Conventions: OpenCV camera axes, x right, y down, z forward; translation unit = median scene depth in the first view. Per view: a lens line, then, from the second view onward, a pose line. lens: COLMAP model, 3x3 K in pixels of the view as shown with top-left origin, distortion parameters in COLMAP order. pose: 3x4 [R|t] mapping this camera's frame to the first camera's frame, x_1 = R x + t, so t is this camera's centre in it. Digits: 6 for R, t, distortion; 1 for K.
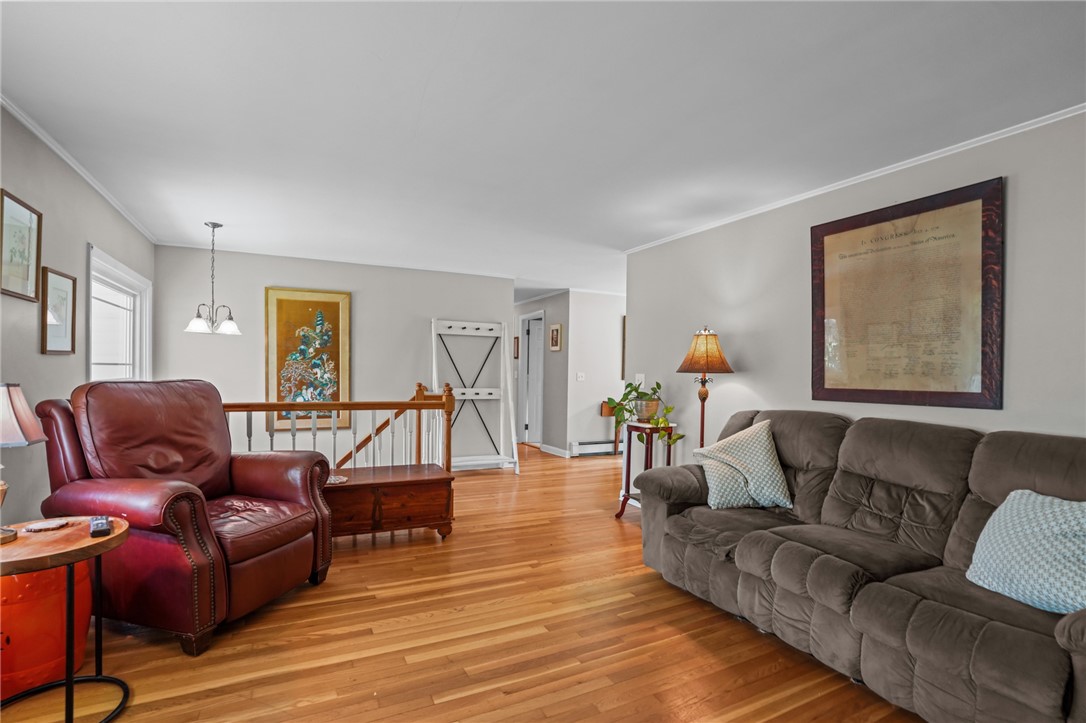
lens RADIAL K [[519.6, 0, 539.2], [0, 519.6, 367.8], [0, 0, 1]] dist [-0.002539, -0.000122]
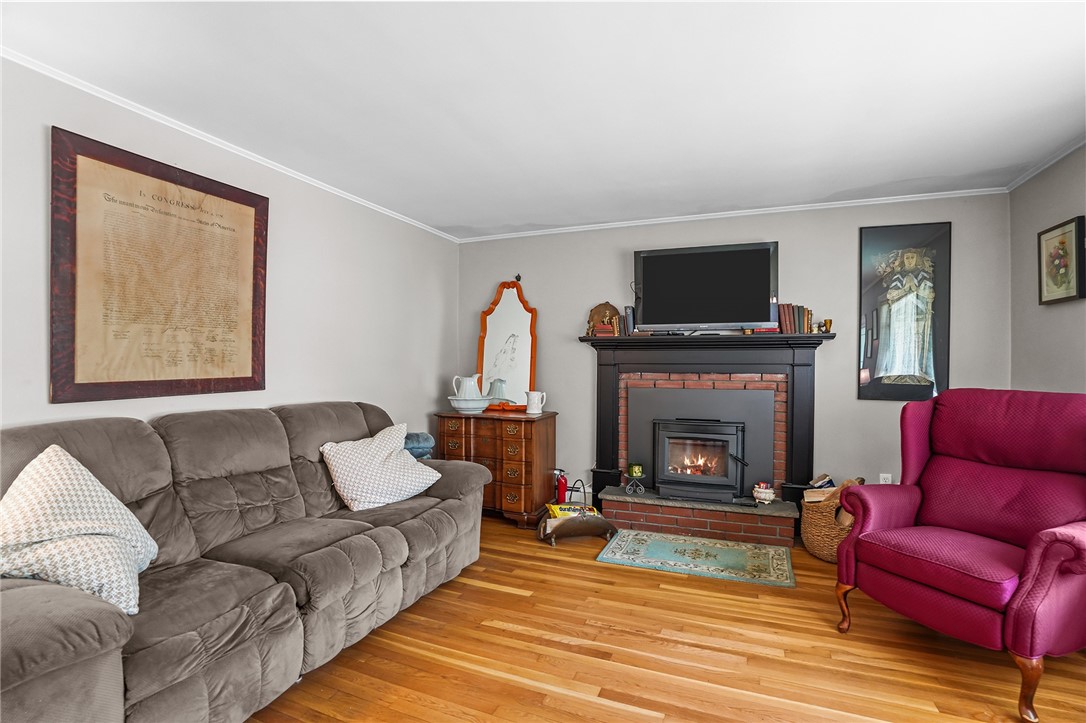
lens RADIAL K [[519.6, 0, 540.1], [0, 519.6, 359.3], [0, 0, 1]] dist [-0.002539, -0.000122]
pose [[-0.644085, -0.015722, 0.764792, -0.402737], [-0.019038, 0.999809, 0.004520, -0.007128], [-0.764717, -0.011649, -0.644261, 1.152694]]
